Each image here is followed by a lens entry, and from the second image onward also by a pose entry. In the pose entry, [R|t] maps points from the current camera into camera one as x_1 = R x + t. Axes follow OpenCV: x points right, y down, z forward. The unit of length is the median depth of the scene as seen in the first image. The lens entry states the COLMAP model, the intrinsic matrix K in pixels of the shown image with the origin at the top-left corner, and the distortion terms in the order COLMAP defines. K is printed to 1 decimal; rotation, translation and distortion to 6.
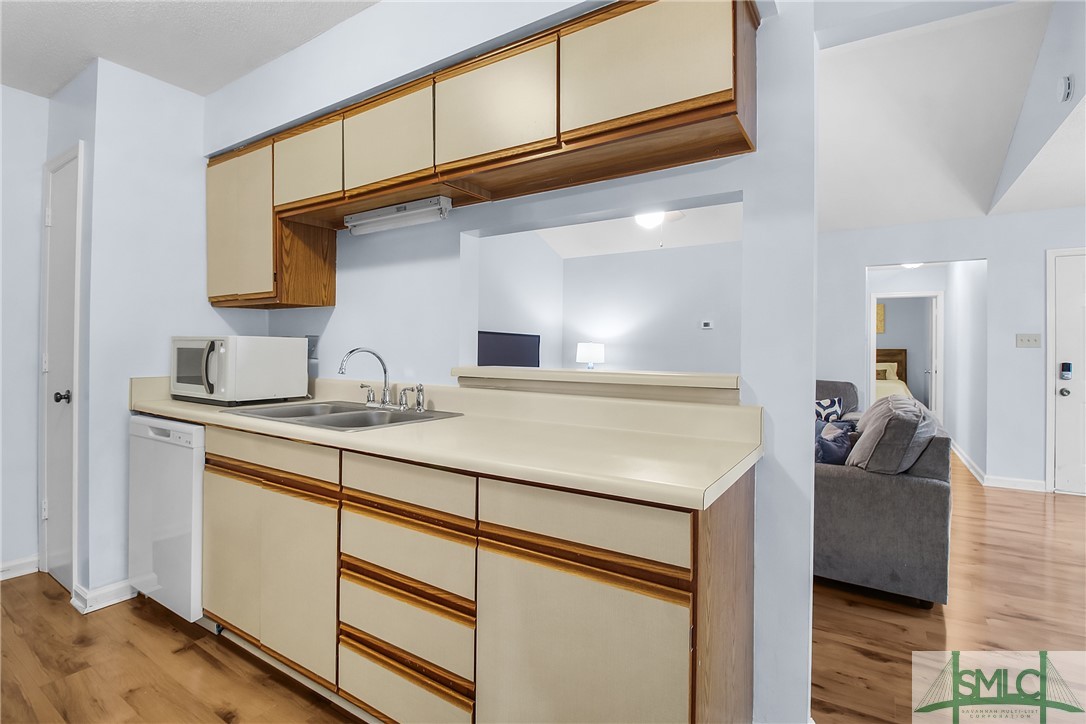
lens RADIAL K [[516.7, 0, 541.7], [0, 516.7, 350.7], [0, 0, 1]] dist [-0.000817, -0.012118]
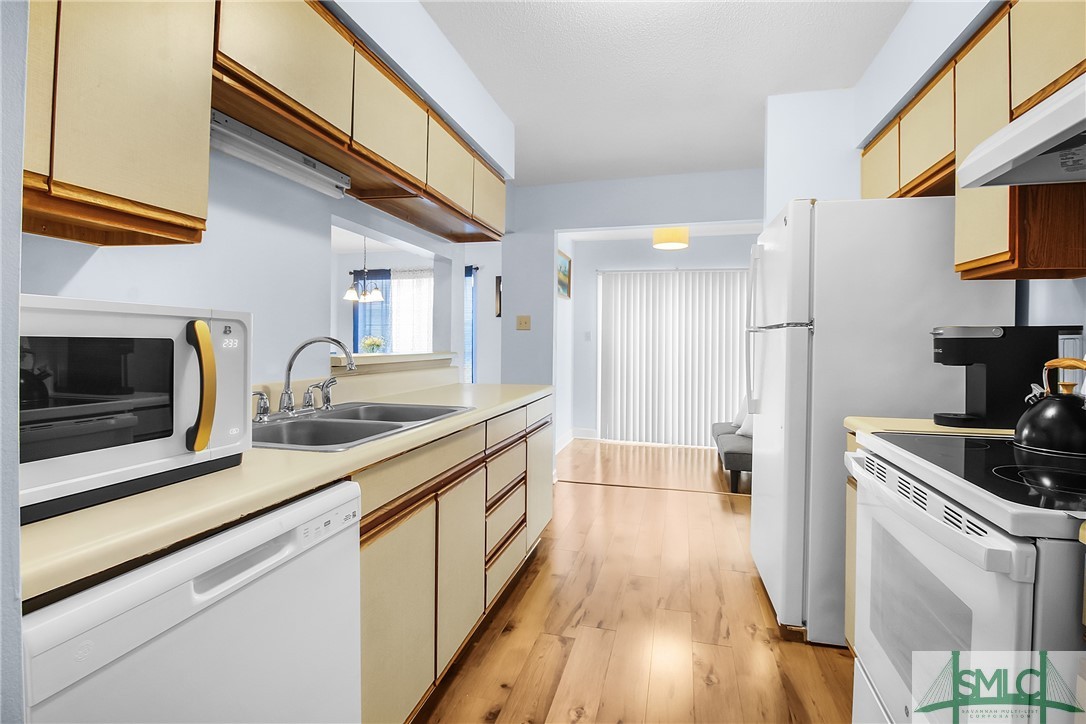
lens RADIAL K [[516.7, 0, 541.7], [0, 516.7, 350.7], [0, 0, 1]] dist [-0.000817, -0.012118]
pose [[-0.303029, -0.030046, 0.952508, -0.576878], [-0.015276, 0.999528, 0.026669, -0.005312], [-0.952859, -0.006469, -0.303344, 0.449120]]
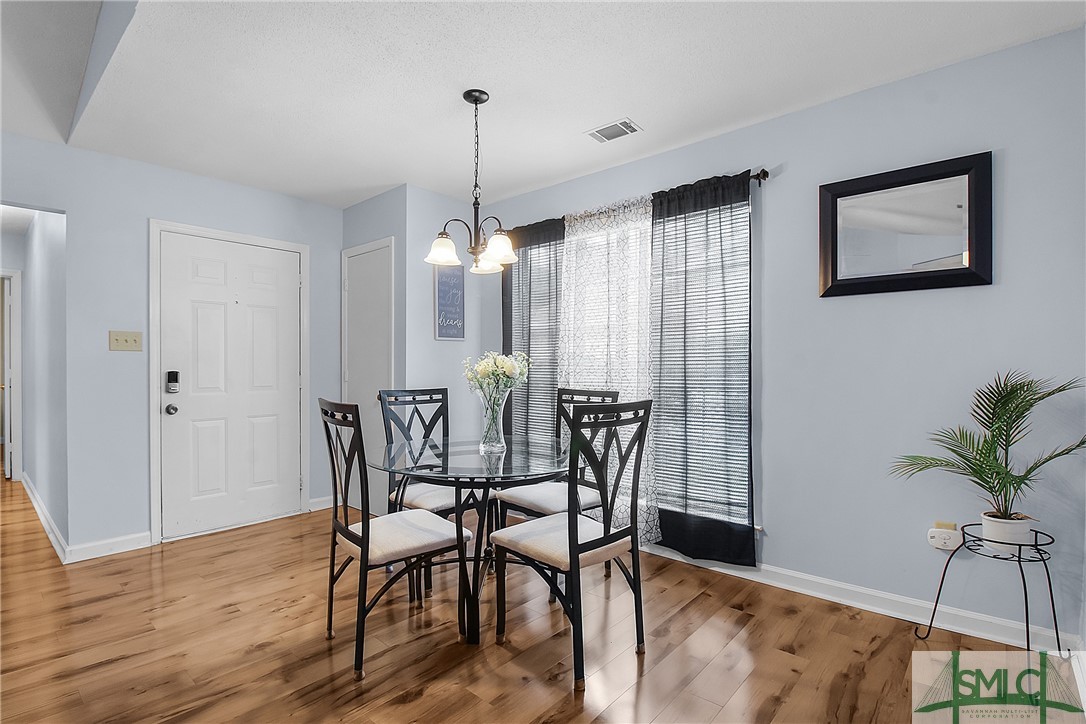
lens RADIAL K [[516.7, 0, 541.7], [0, 516.7, 350.7], [0, 0, 1]] dist [-0.000817, -0.012118]
pose [[0.135995, -0.002816, 0.990706, 0.332298], [0.002559, 0.999994, 0.002491, -0.007785], [-0.990706, 0.002196, 0.136001, 0.339132]]
